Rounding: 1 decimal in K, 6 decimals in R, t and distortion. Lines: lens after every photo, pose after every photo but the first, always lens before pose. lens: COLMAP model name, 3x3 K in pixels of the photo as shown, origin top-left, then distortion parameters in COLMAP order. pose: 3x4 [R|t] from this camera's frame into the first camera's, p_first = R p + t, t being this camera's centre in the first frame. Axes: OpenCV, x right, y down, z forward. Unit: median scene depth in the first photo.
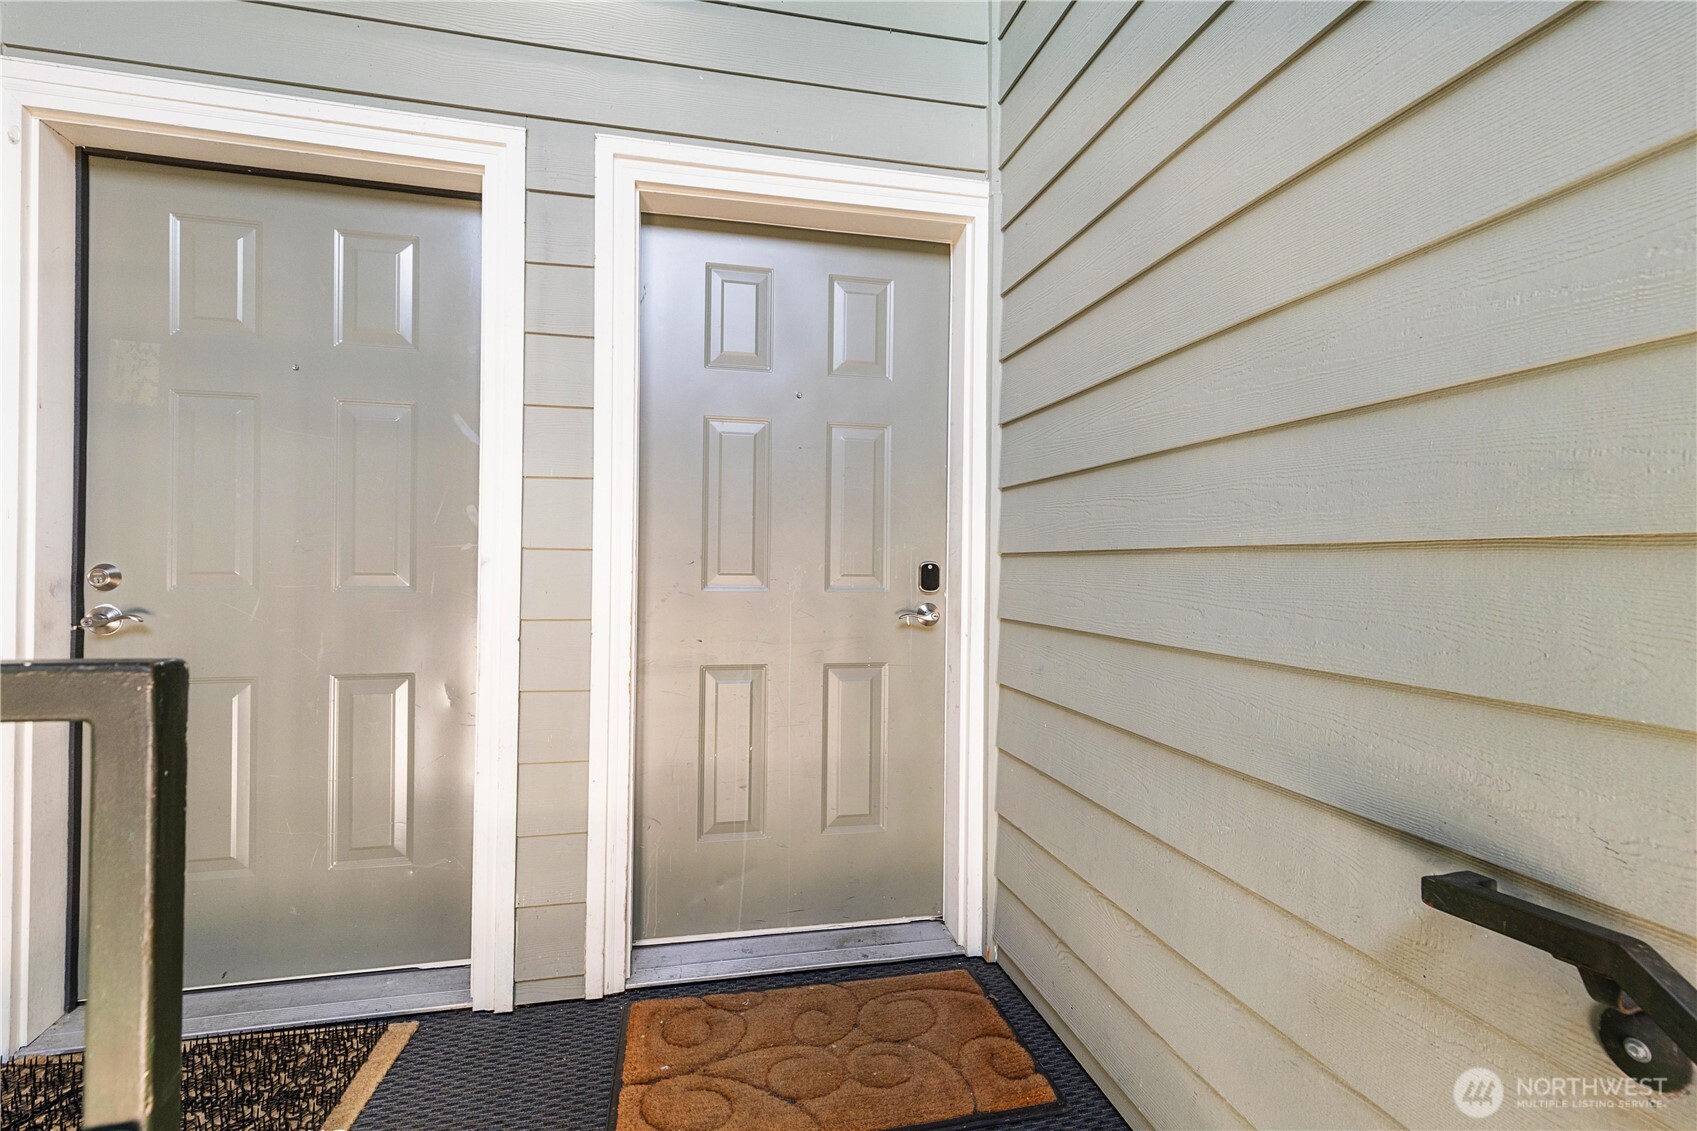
lens RADIAL K [[779.5, 0, 846.6], [0, 779.5, 564.9], [0, 0, 1]] dist [-0.000470, -0.000006]
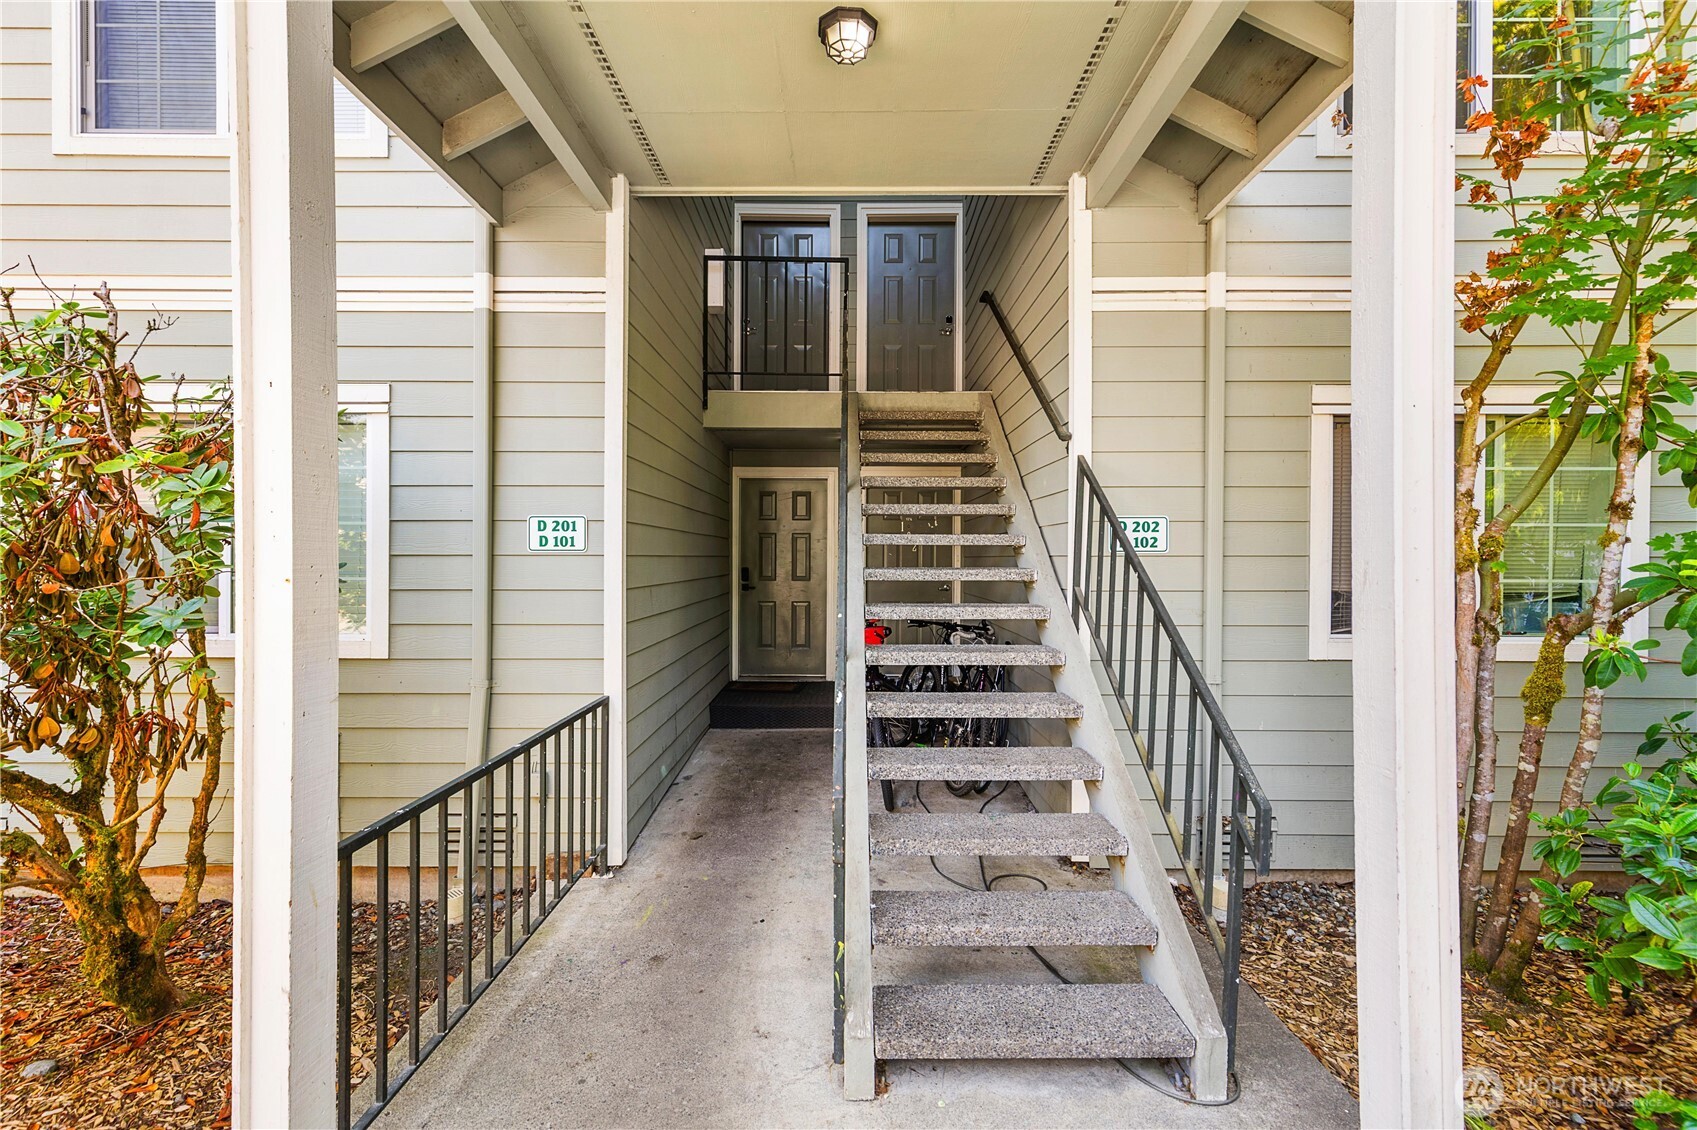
lens RADIAL K [[779.5, 0, 853.1], [0, 779.5, 564.8], [0, 0, 1]] dist [-0.000470, -0.000006]
pose [[0.975923, -0.008033, -0.217965, 0.451621], [0.008905, 0.999956, 0.003017, 1.129616], [0.217931, -0.004885, 0.975952, -2.556101]]
